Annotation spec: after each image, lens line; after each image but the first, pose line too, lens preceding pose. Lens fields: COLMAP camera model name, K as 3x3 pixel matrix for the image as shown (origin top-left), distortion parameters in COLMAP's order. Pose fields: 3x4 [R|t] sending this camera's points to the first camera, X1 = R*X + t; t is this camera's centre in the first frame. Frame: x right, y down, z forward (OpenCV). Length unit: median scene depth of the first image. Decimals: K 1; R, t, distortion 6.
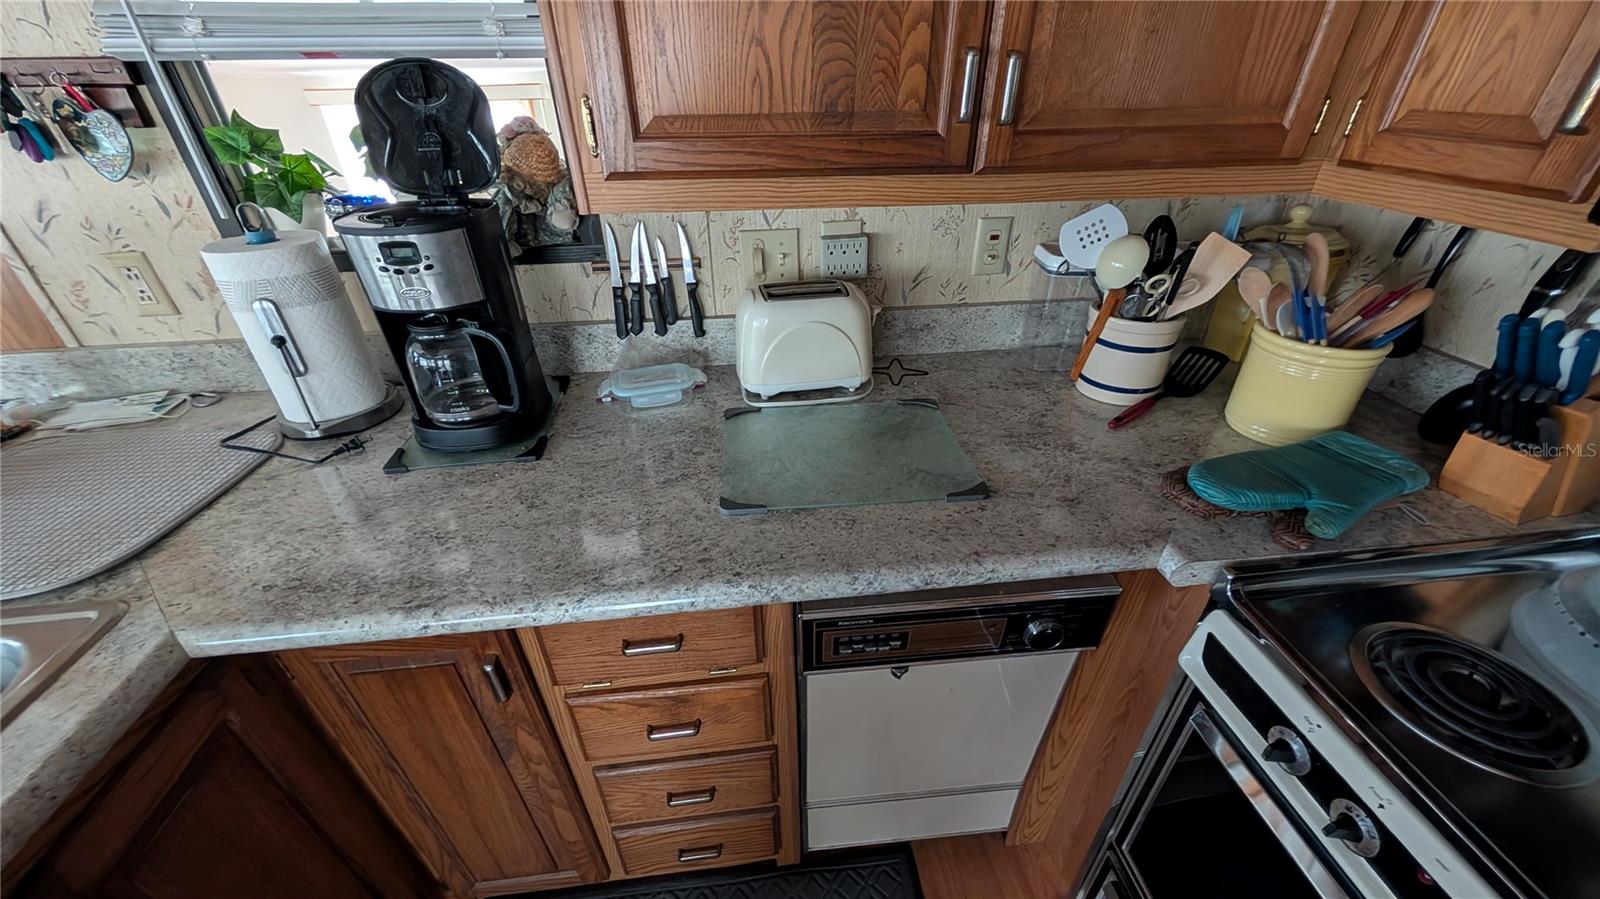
lens RADIAL K [[602.3, 0, 807.6], [0, 602.3, 449.1], [0, 0, 1]] dist [0.000437, -0.000030]
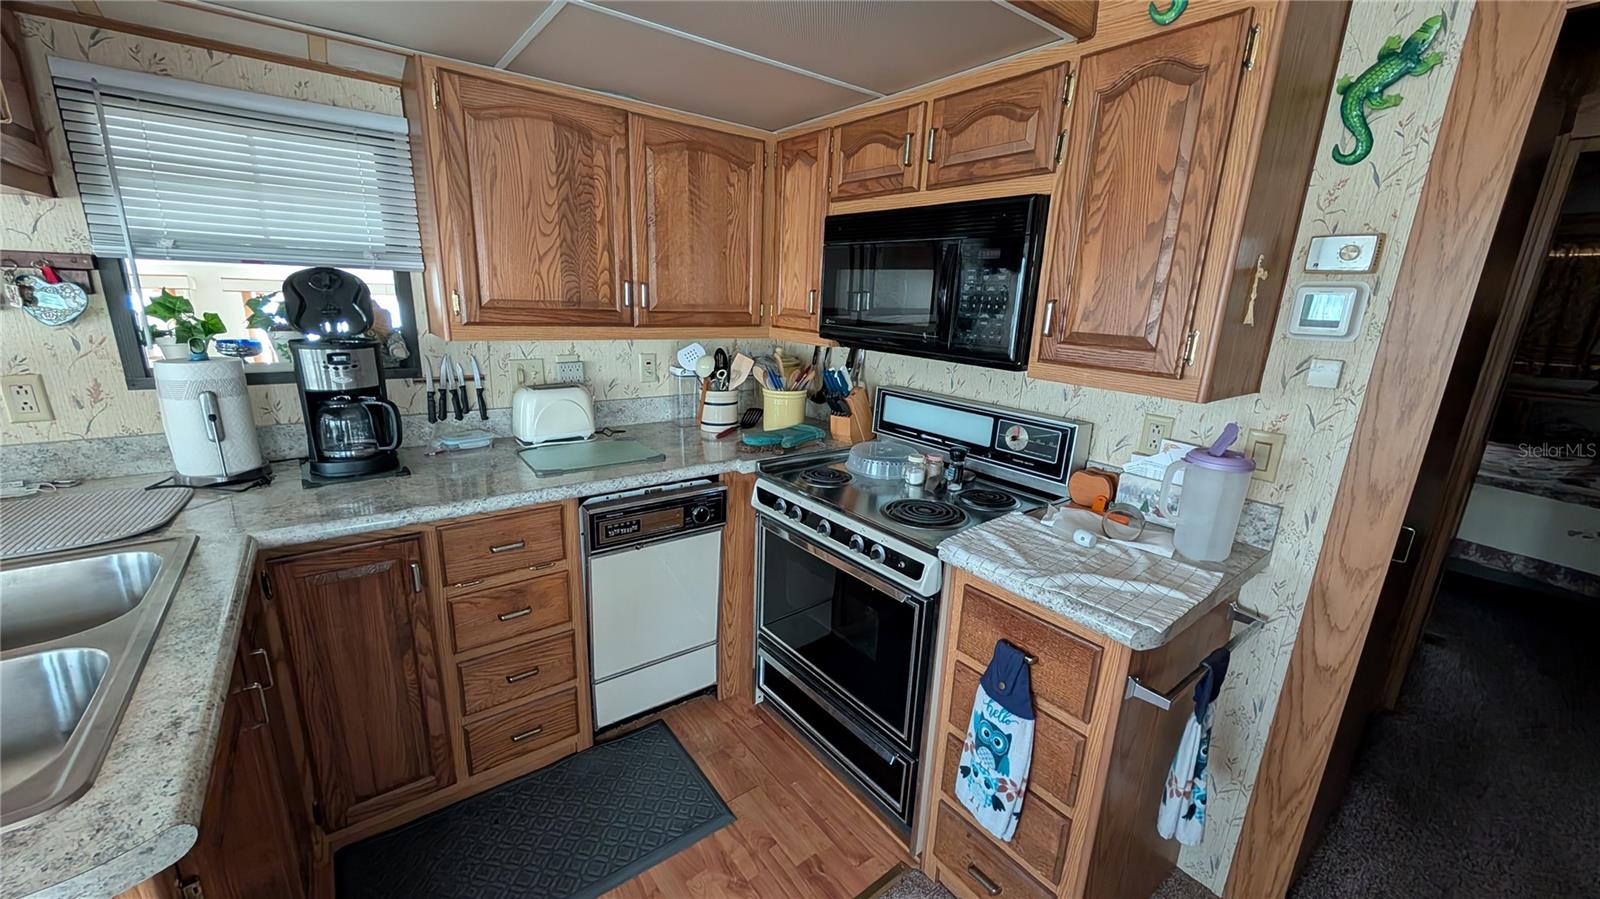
lens RADIAL K [[602.3, 0, 804.6], [0, 602.3, 453.3], [0, 0, 1]] dist [0.000437, -0.000030]
pose [[0.857956, -0.088757, 0.505998, -0.330224], [0.230868, 0.946511, -0.225425, 0.588469], [-0.458925, 0.310223, 0.832556, -0.943733]]
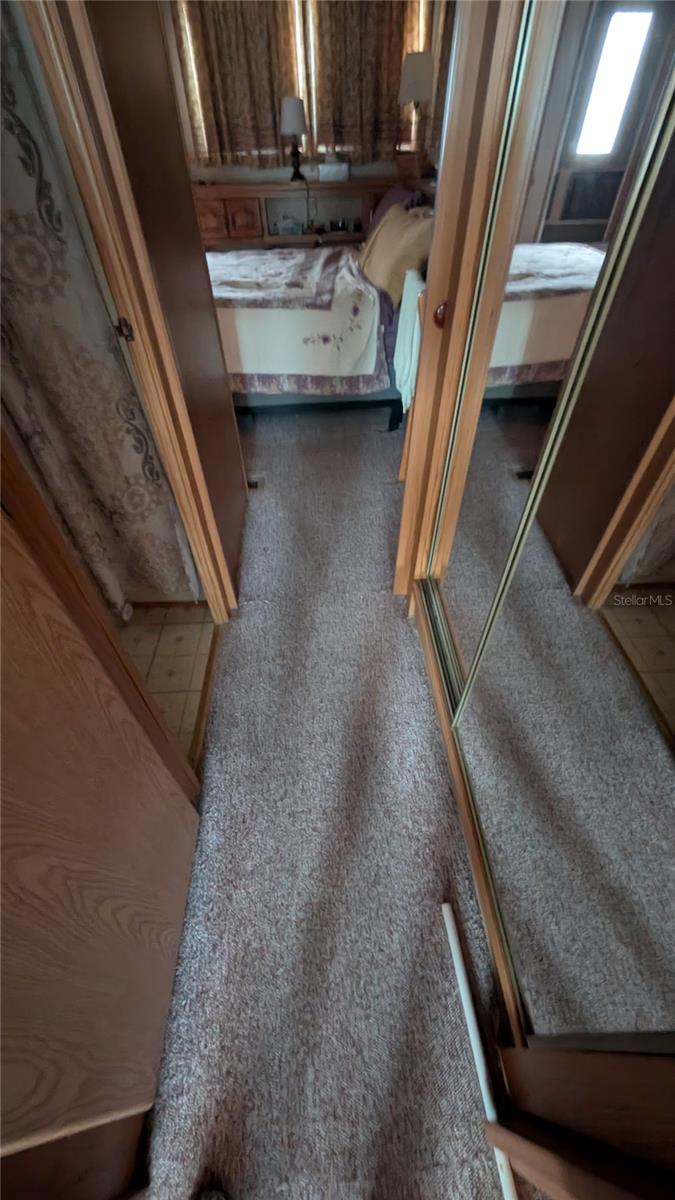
lens RADIAL K [[451.7, 0, 335.3], [0, 451.7, 599.6], [0, 0, 1]] dist [0.000437, -0.000030]
pose [[0.079972, -0.708813, 0.700848, 1.562668], [0.544221, 0.620109, 0.565056, 0.728224], [-0.835121, 0.336228, 0.435342, -0.833167]]
